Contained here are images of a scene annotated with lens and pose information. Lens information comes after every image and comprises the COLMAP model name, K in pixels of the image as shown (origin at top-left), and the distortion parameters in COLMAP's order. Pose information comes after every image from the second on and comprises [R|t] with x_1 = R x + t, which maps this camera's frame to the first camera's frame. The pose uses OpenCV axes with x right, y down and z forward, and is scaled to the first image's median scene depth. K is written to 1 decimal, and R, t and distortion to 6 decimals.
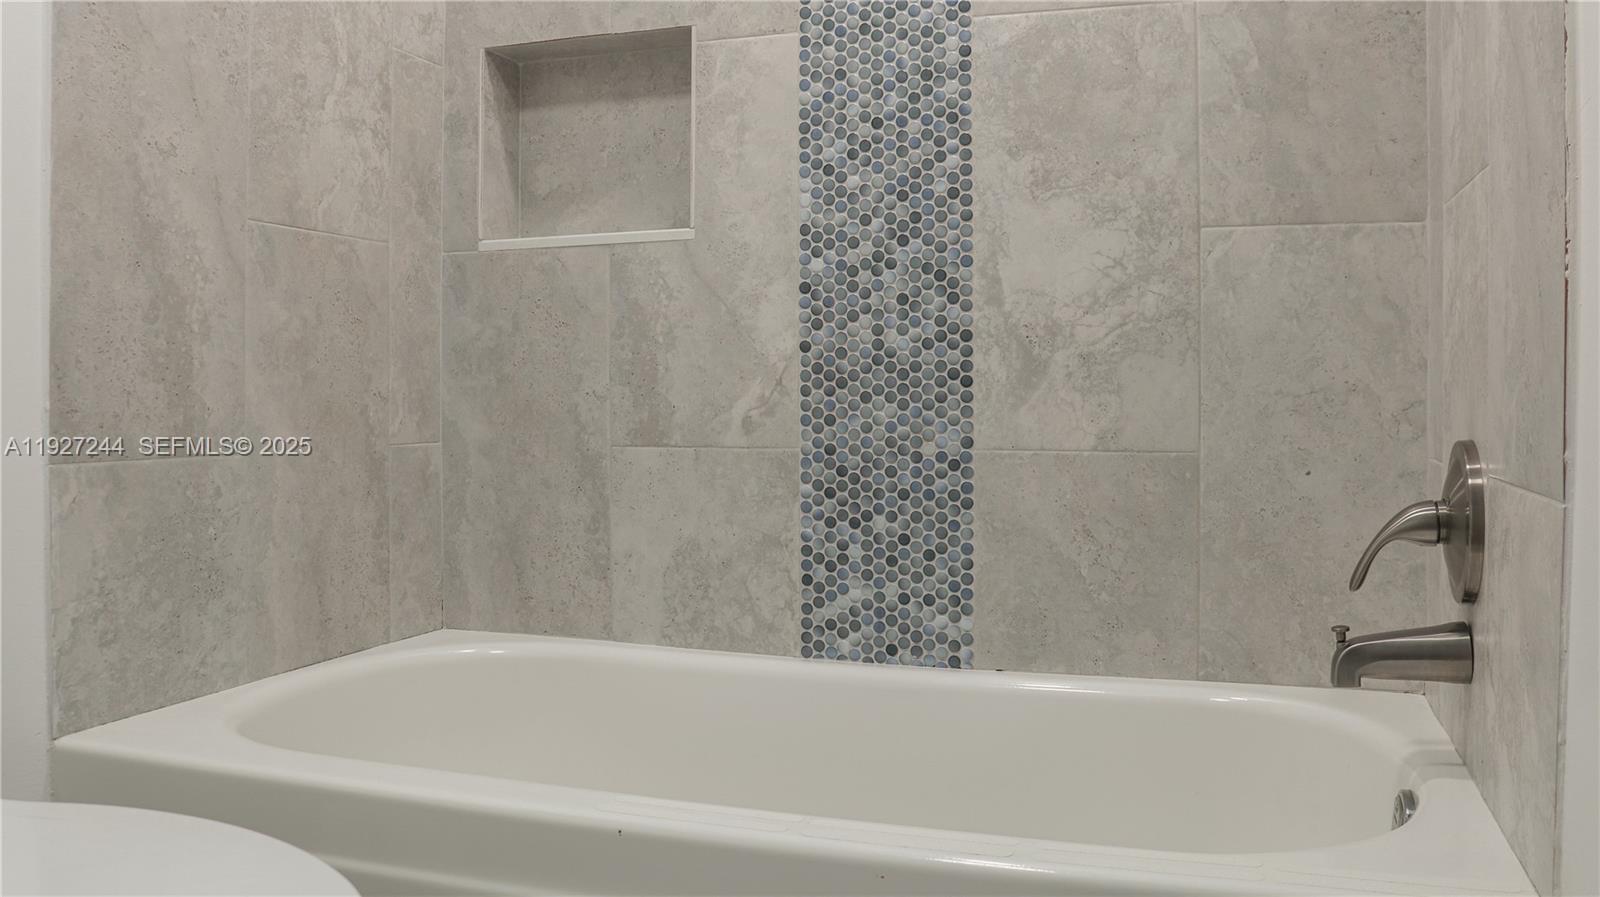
lens RADIAL K [[1370.5, 0, 825.6], [0, 1370.5, 421.0], [0, 0, 1]] dist [-0.153190, 0.129375]
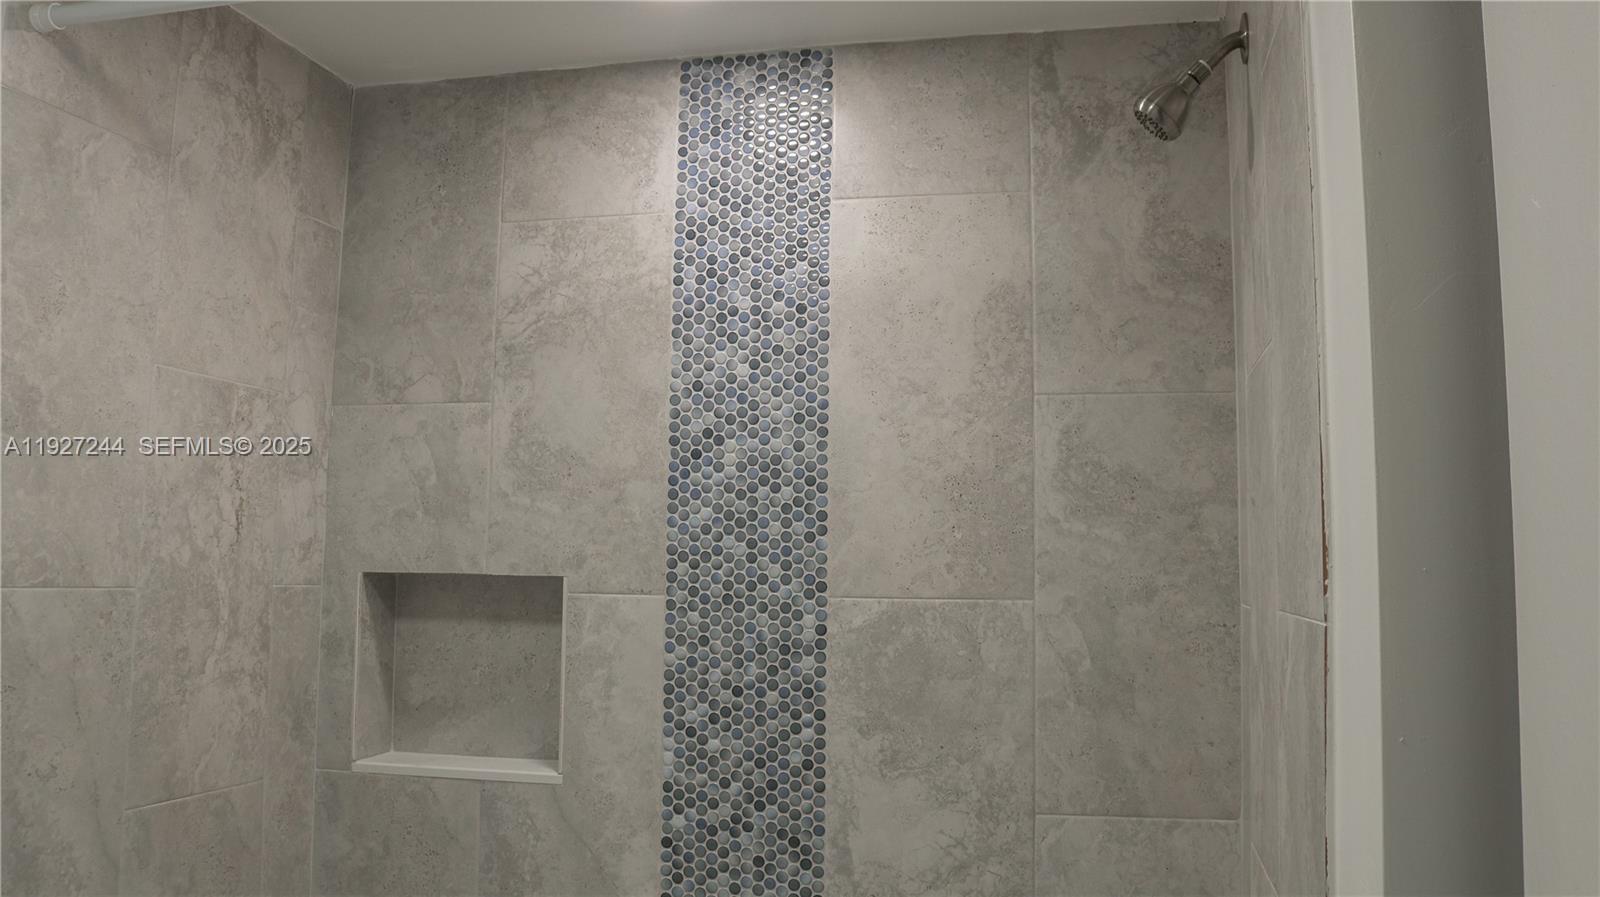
lens RADIAL K [[1370.5, 0, 825.6], [0, 1370.5, 421.0], [0, 0, 1]] dist [-0.153190, 0.129375]
pose [[0.995259, 0.023579, 0.094357, 0.001103], [-0.011407, 0.991771, -0.127515, -0.295147], [-0.096588, 0.125834, 0.987338, -0.082902]]
